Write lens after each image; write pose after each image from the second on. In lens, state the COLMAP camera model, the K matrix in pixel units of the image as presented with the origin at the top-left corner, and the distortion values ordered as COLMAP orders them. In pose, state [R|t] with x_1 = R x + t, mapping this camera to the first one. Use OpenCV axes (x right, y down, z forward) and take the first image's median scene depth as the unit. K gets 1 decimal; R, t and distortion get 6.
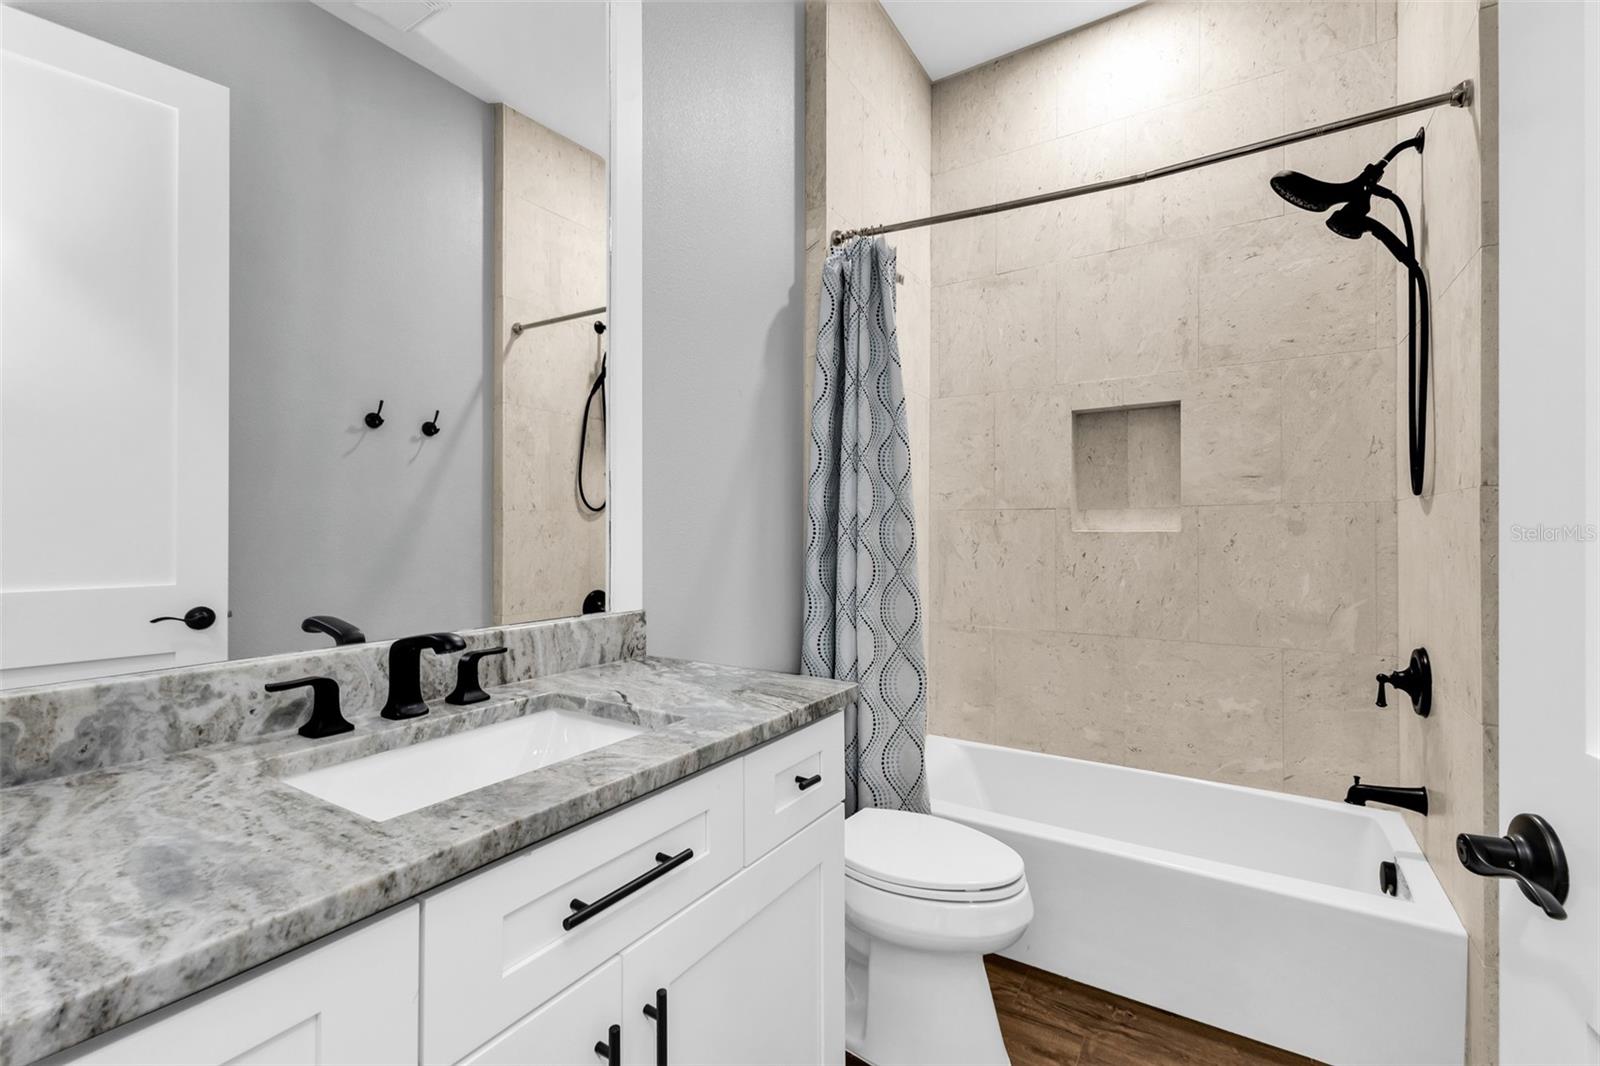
lens RADIAL K [[704.7, 0, 786.8], [0, 704.7, 532.8], [0, 0, 1]] dist [0.013119, -0.002434]
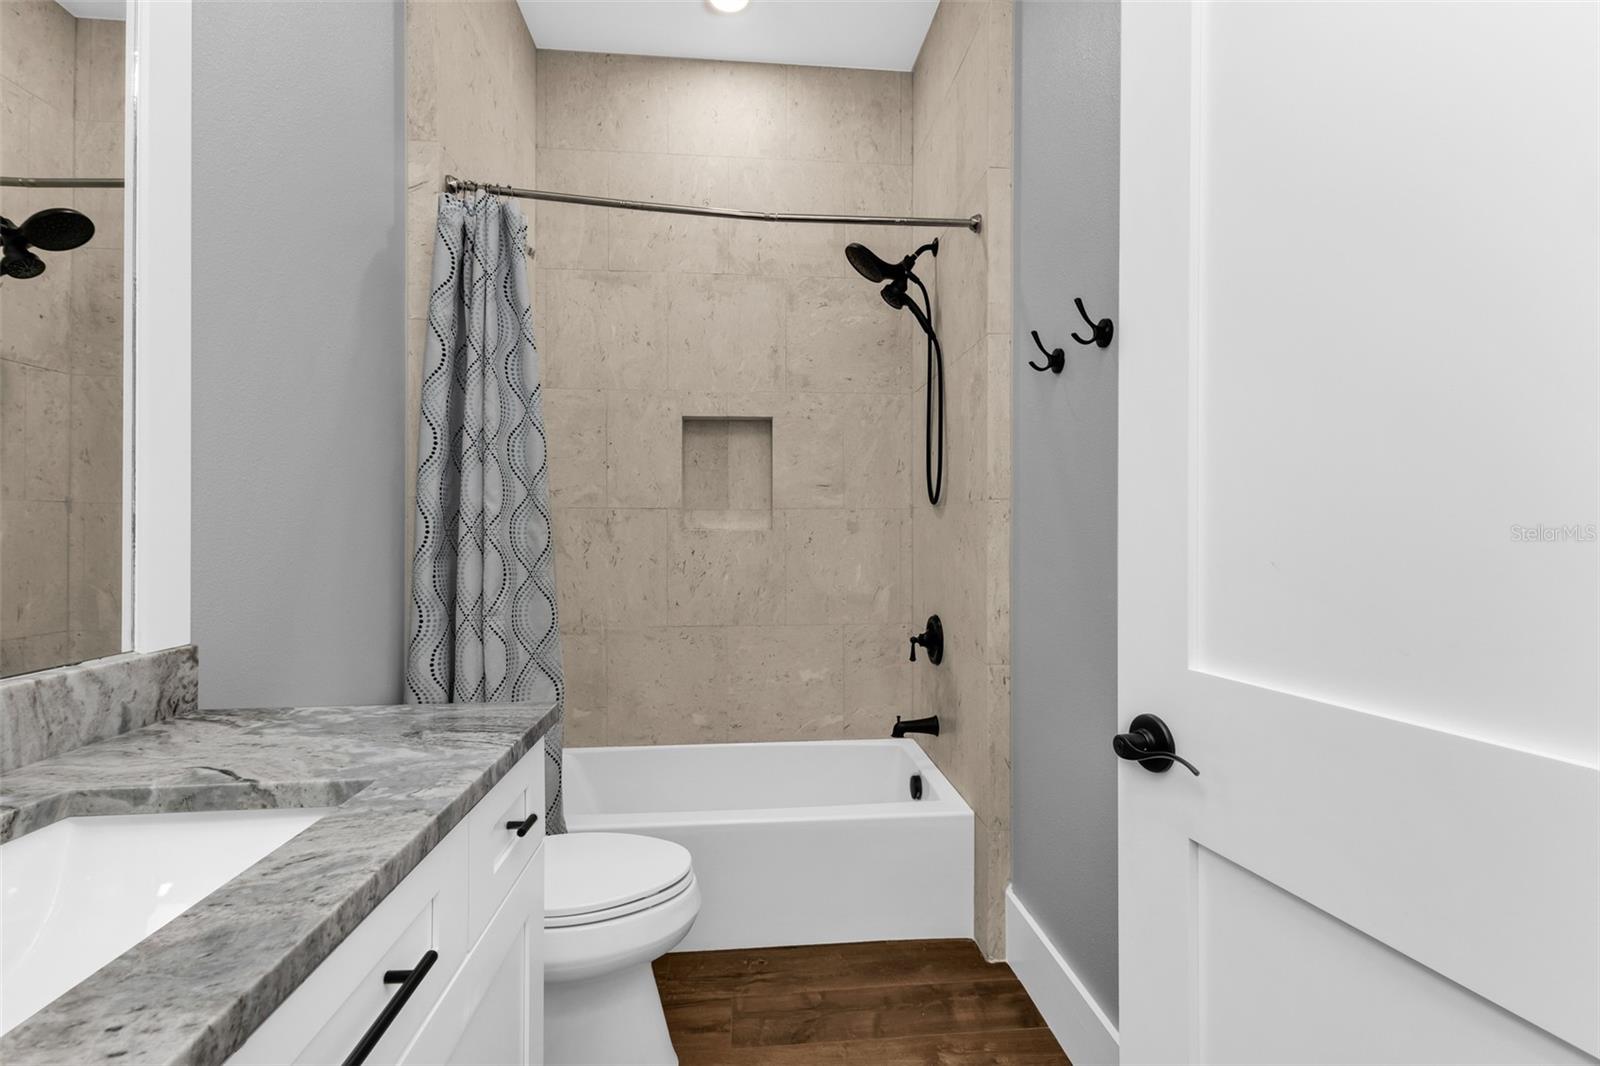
lens RADIAL K [[704.7, 0, 798.1], [0, 704.7, 532.5], [0, 0, 1]] dist [0.013119, -0.002434]
pose [[0.785435, -0.000786, 0.618944, -0.136976], [0.000196, 0.999999, 0.001022, 0.000385], [-0.618944, -0.000682, 0.785435, 0.075205]]
